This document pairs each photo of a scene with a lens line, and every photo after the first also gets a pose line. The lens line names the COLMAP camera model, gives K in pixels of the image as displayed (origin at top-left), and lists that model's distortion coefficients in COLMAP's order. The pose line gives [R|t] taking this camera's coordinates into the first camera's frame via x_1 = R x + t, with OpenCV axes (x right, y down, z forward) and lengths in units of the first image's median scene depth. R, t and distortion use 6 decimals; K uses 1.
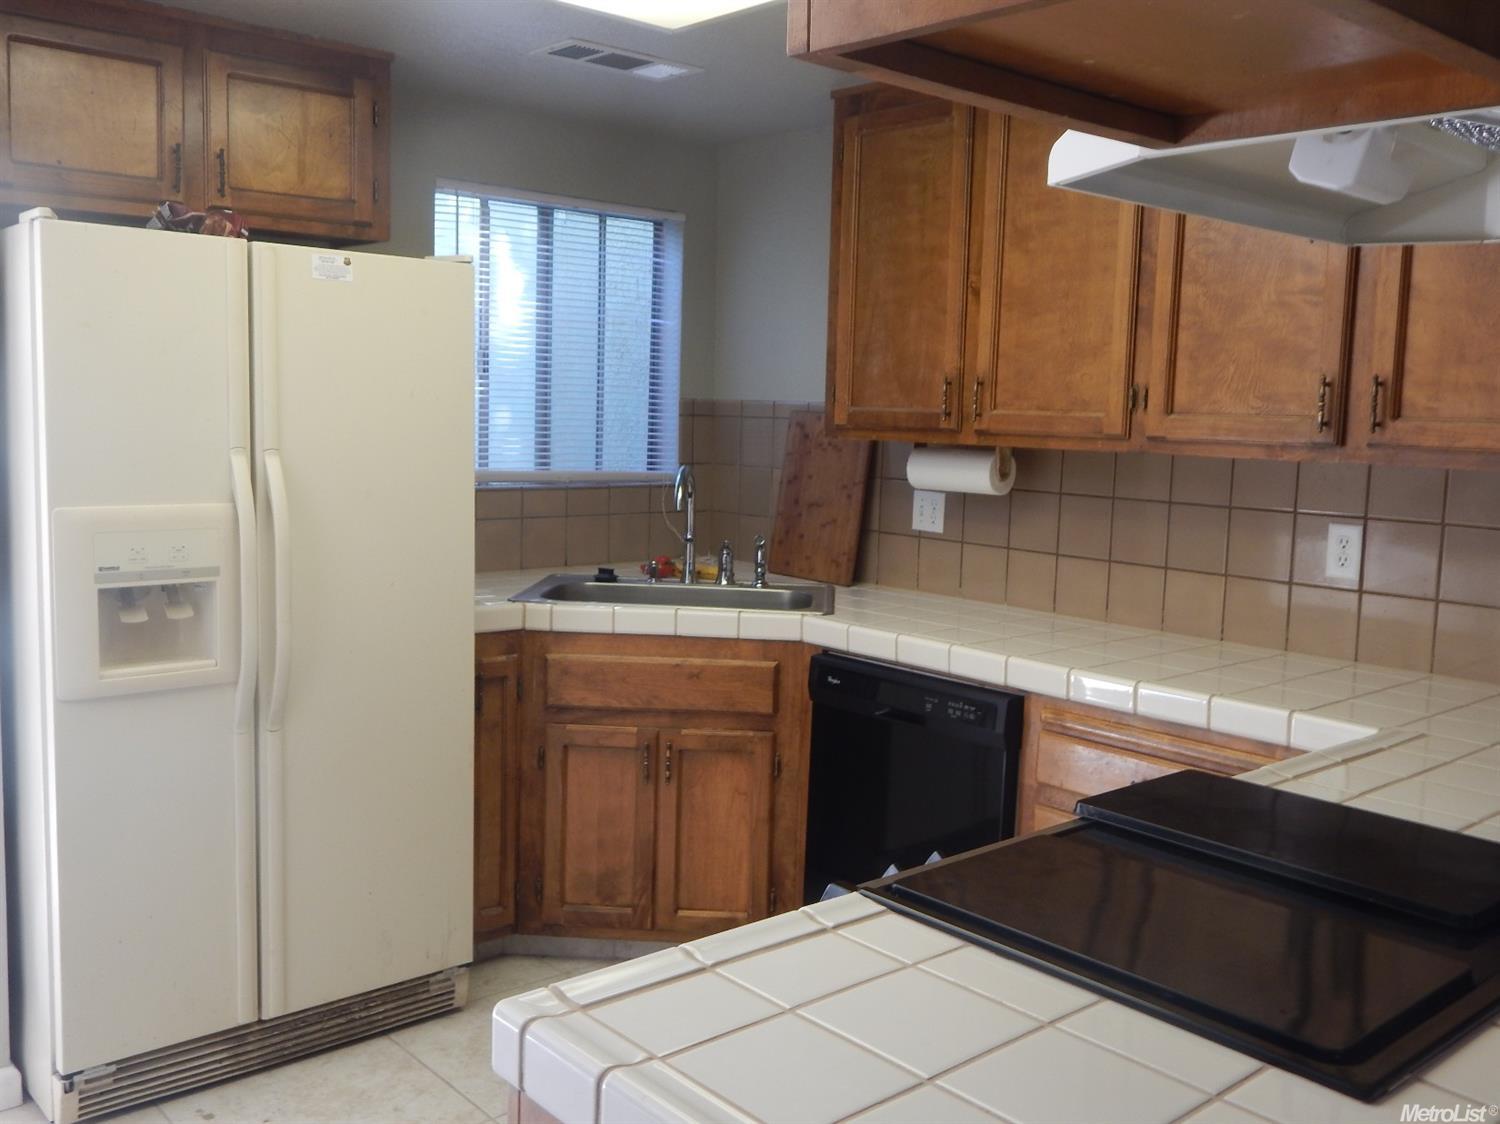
lens RADIAL K [[1370.7, 0, 750.0], [0, 1370.7, 562.0], [0, 0, 1]] dist [0.000856, -0.002008]
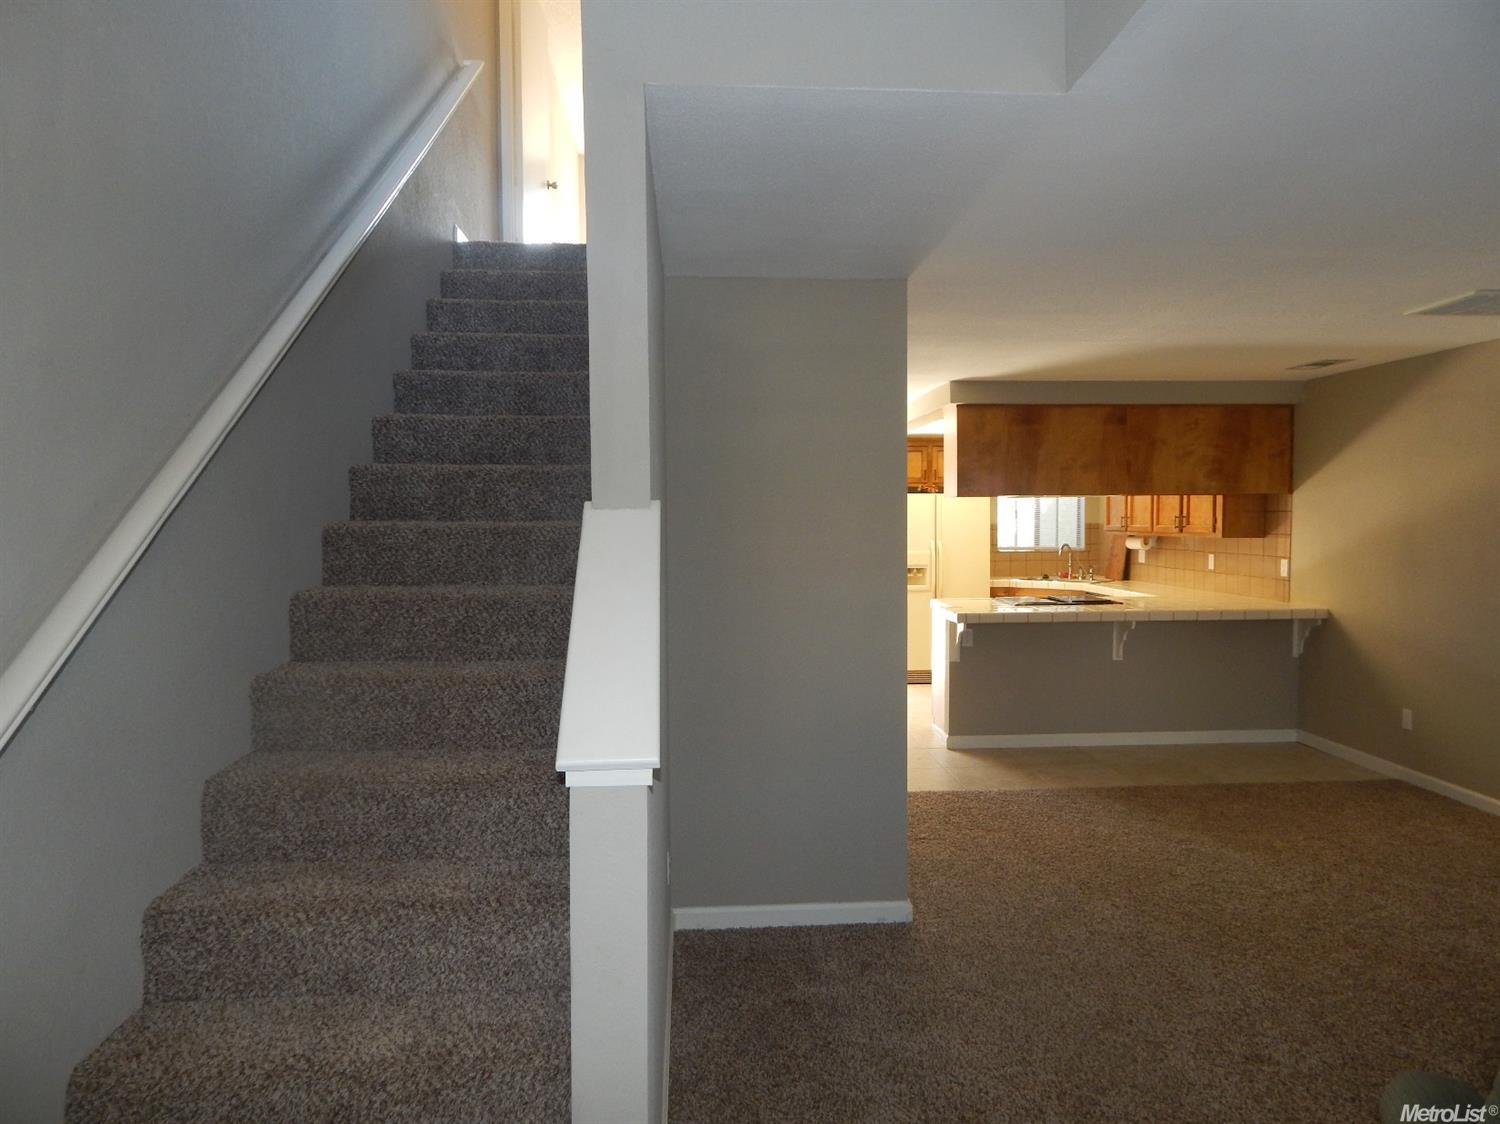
lens RADIAL K [[994.6, 0, 752.7], [0, 994.6, 551.8], [0, 0, 1]] dist [-0.005798, -0.003758]
pose [[0.797390, -0.014775, -0.603283, 1.086436], [-0.037555, 0.996548, -0.074045, 0.214177], [0.602294, 0.081699, 0.794082, -1.885411]]
